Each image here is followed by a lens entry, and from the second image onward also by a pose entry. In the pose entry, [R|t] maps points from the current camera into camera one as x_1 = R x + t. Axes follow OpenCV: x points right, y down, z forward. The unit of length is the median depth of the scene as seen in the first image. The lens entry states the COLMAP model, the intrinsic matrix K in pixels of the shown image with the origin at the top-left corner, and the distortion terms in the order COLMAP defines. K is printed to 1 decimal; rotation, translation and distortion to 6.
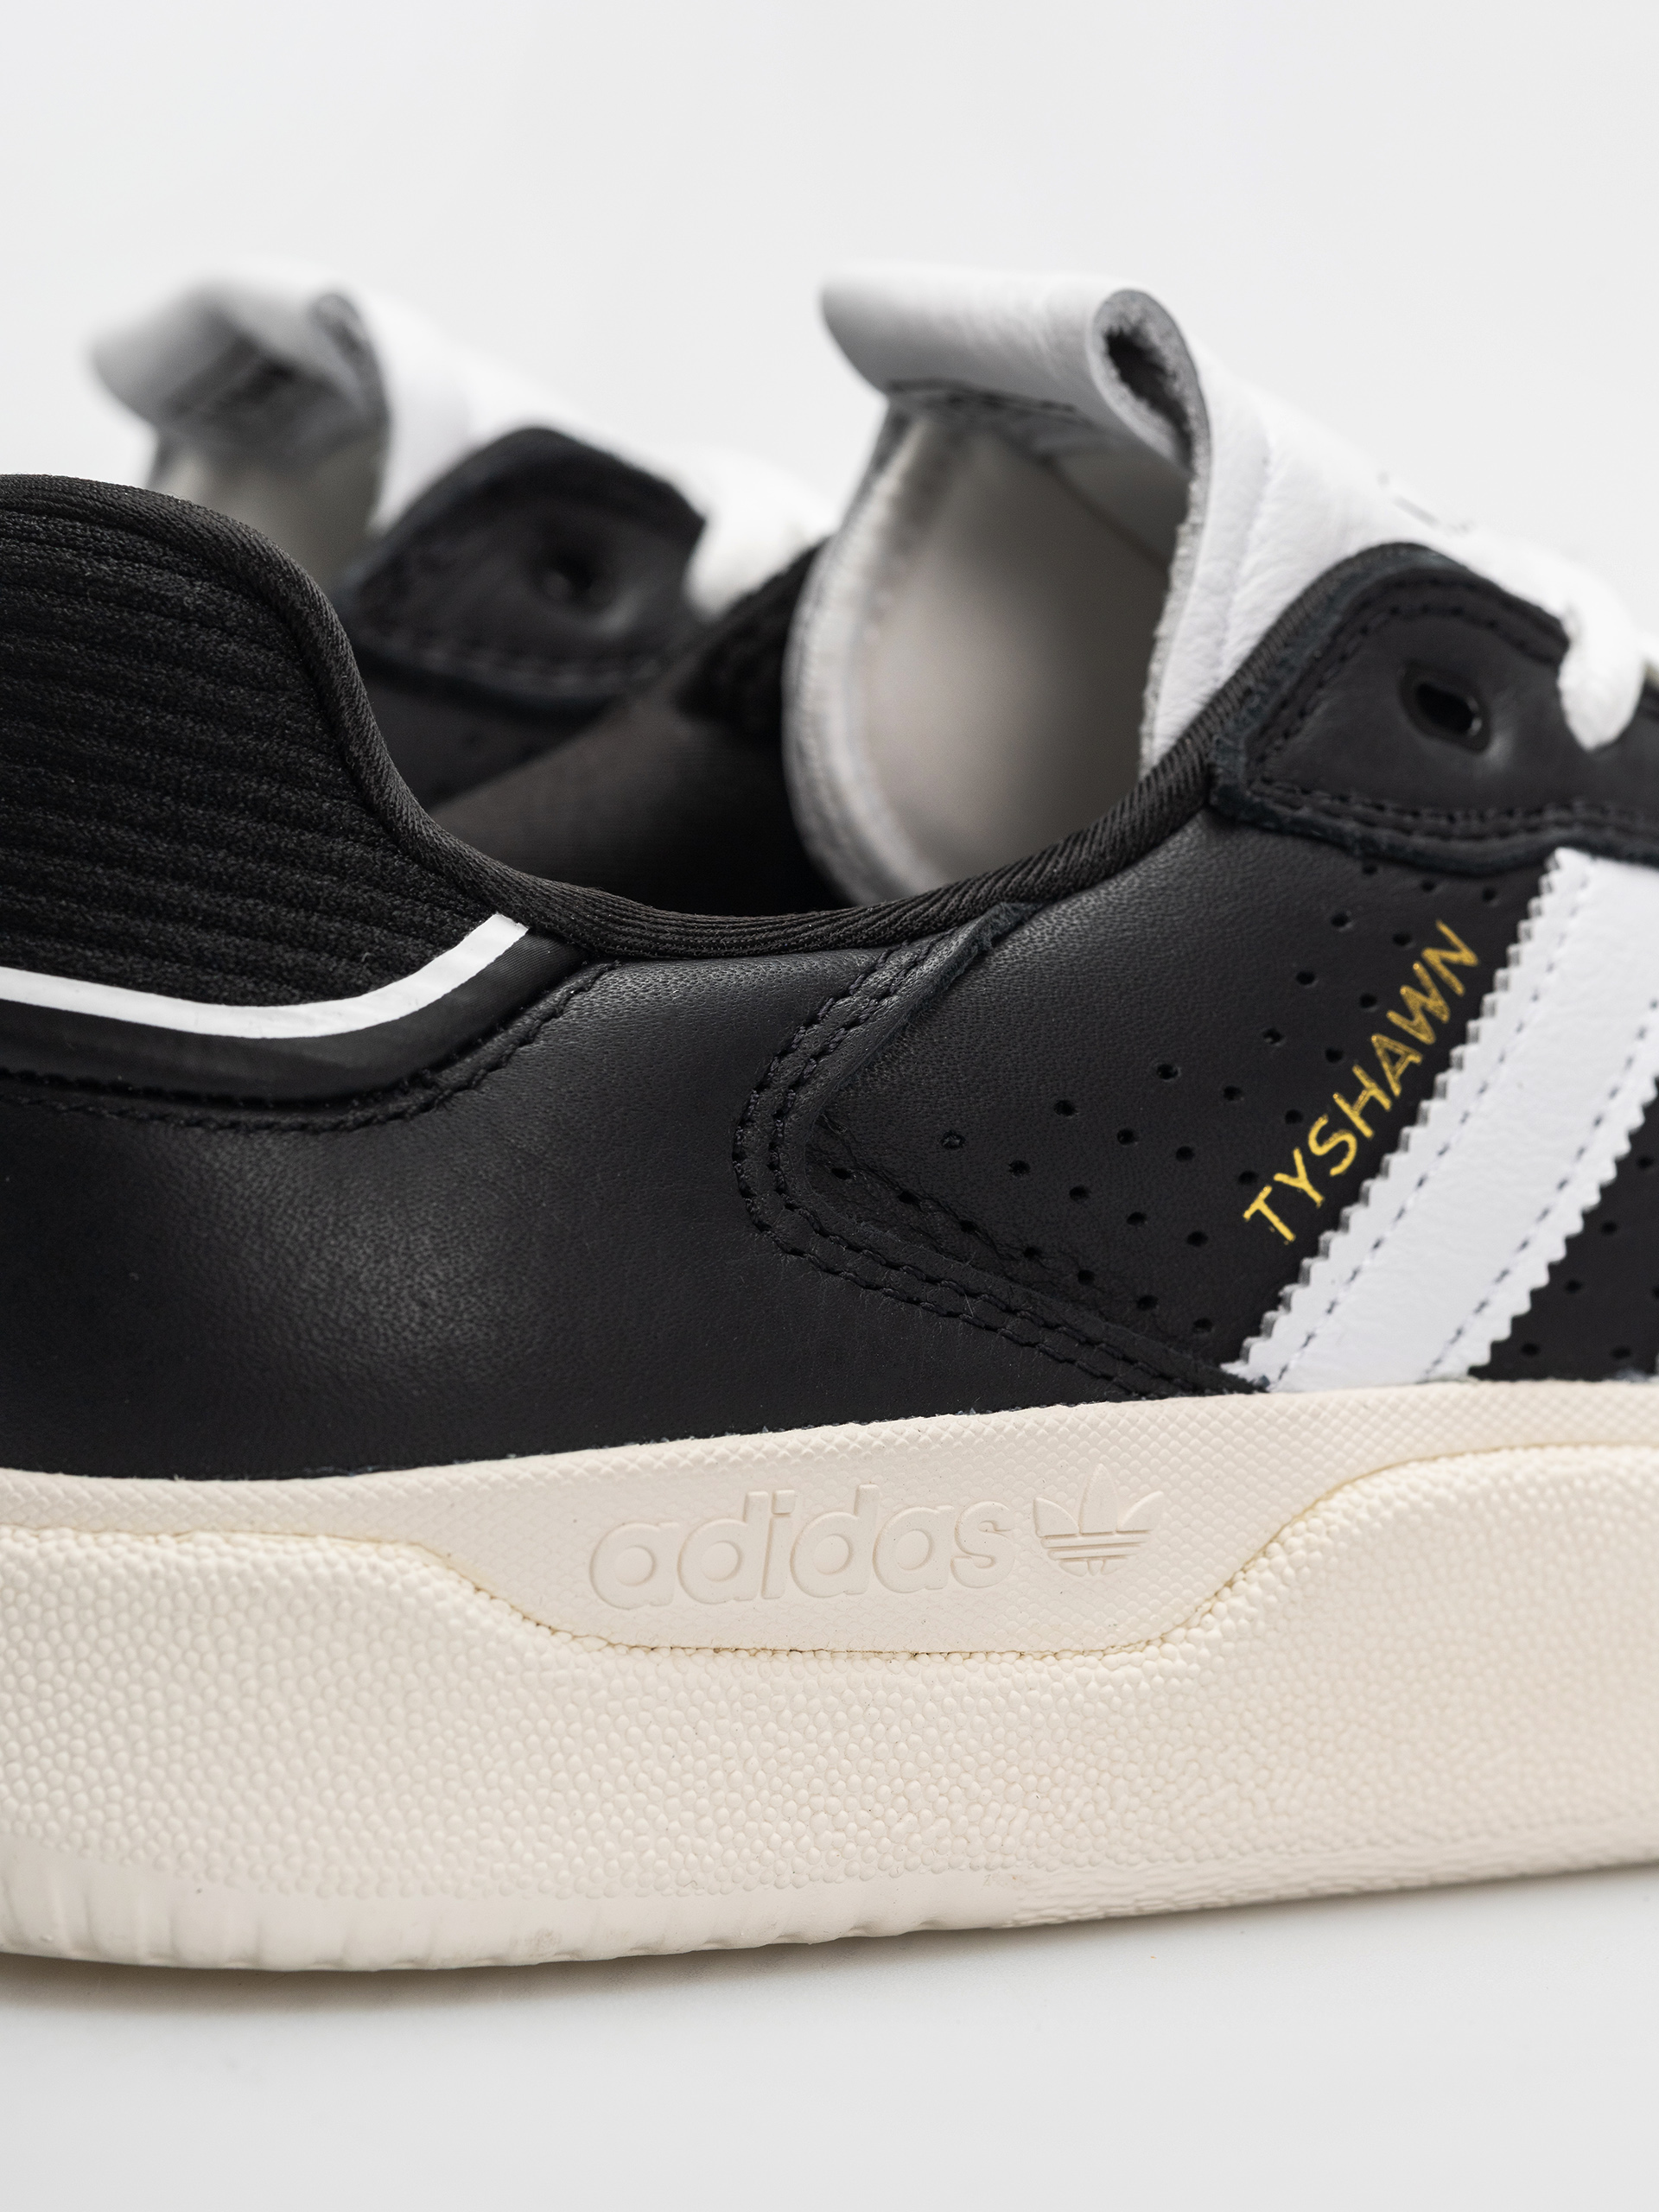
lens RADIAL K [[6150.9, 0, 829.5], [0, 6150.9, 1106.0], [0, 0, 1]] dist [0.087947, 0.816241]
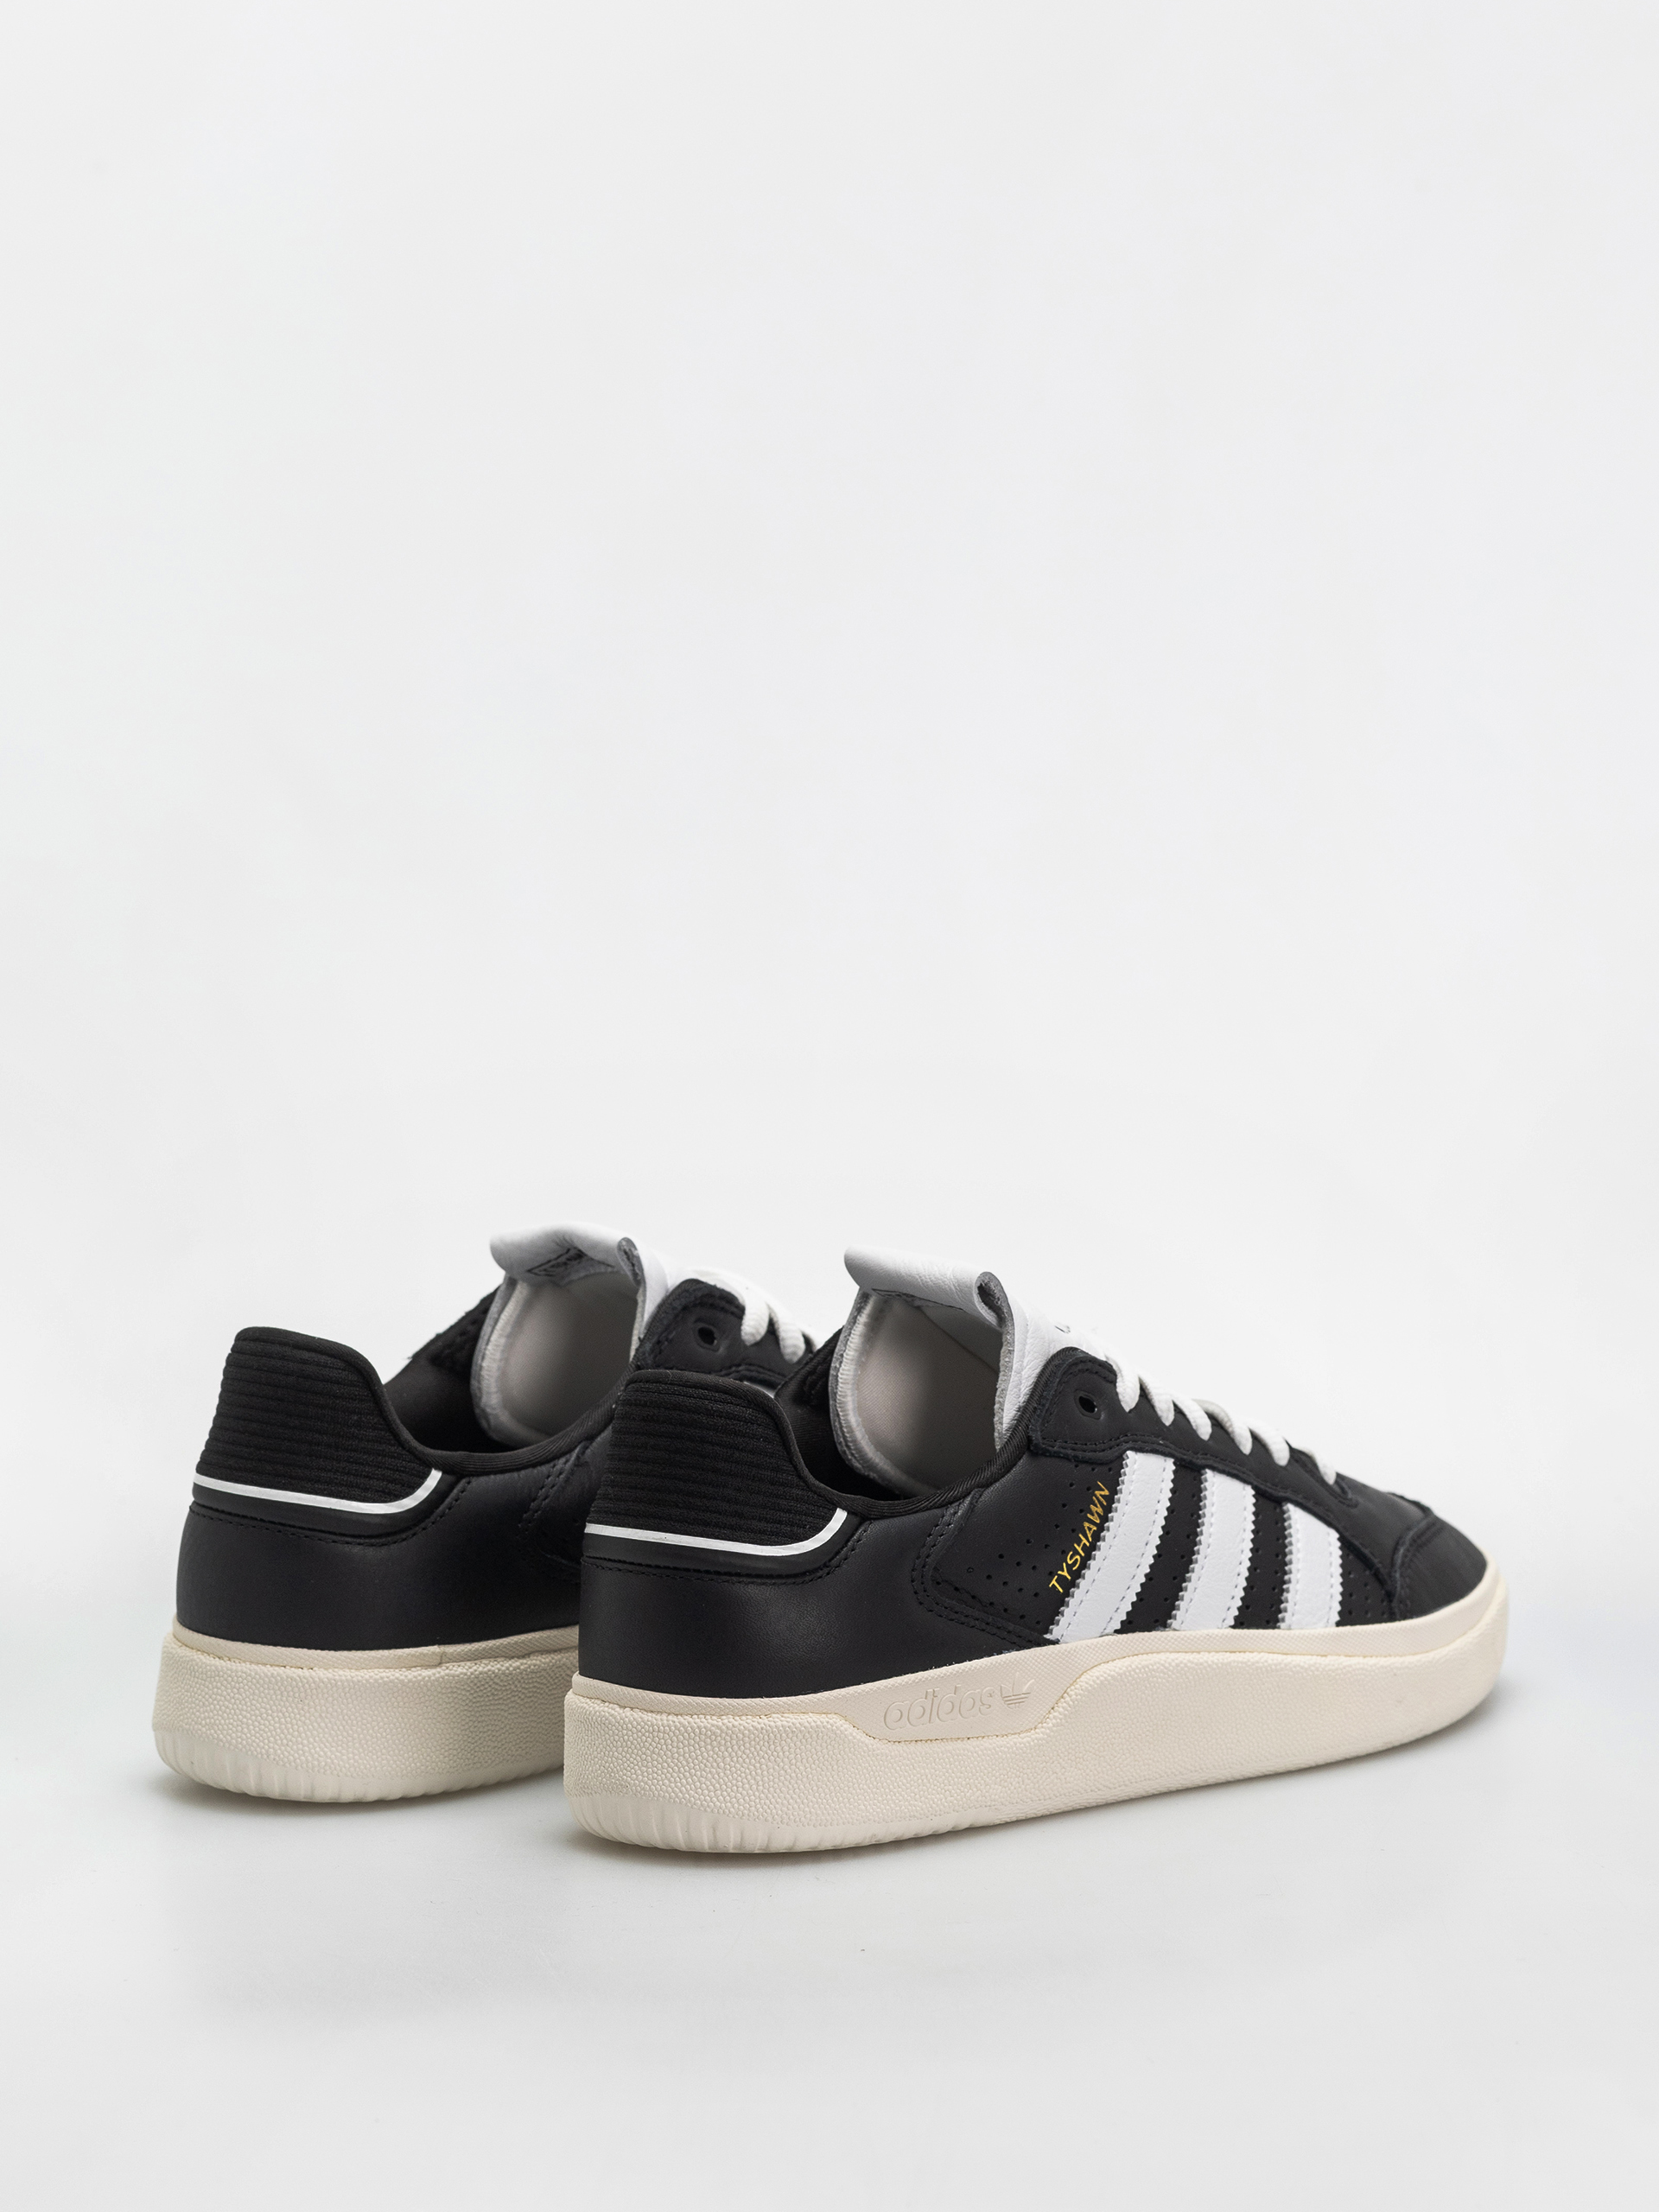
lens RADIAL K [[6150.9, 0, 829.5], [0, 6150.9, 1106.0], [0, 0, 1]] dist [0.087947, 0.816241]
pose [[0.968375, -0.039163, 0.246405, -0.770191], [0.040105, 0.999195, 0.001198, -0.224837], [-0.246254, 0.008722, 0.969166, -1.899226]]
